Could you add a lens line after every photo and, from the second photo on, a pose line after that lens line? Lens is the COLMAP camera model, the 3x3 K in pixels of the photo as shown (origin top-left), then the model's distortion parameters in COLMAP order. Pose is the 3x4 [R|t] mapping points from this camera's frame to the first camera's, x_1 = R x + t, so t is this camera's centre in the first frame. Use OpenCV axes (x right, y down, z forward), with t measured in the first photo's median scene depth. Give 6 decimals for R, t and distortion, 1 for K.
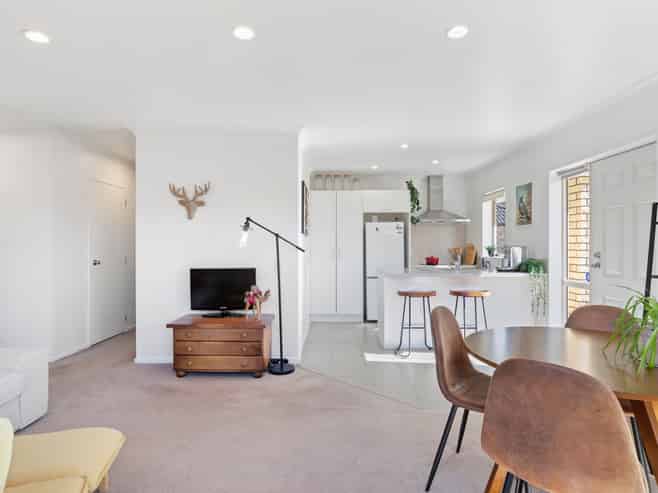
lens RADIAL K [[352.1, 0, 329.0], [0, 352.1, 246.5], [0, 0, 1]] dist [0.000099, 0.000047]
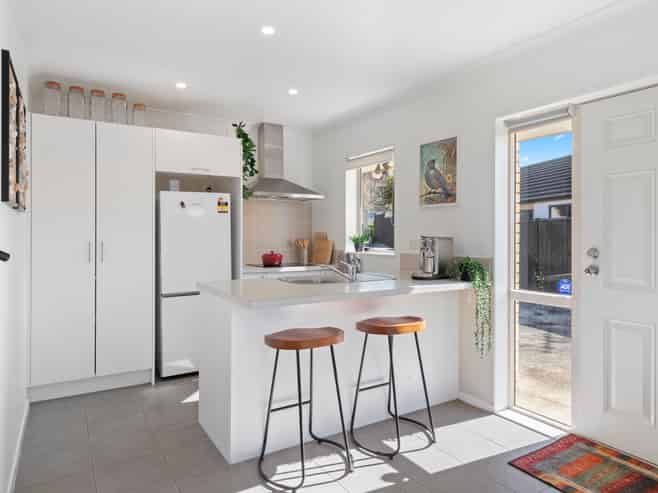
lens RADIAL K [[426.0, 0, 329.1], [0, 426.0, 236.1], [0, 0, 1]] dist [0.002916, -0.000046]
pose [[0.847551, 0.000994, 0.530714, -0.018093], [-0.002667, 0.999994, 0.002387, -0.003033], [-0.530708, -0.003438, 0.847548, 0.334582]]
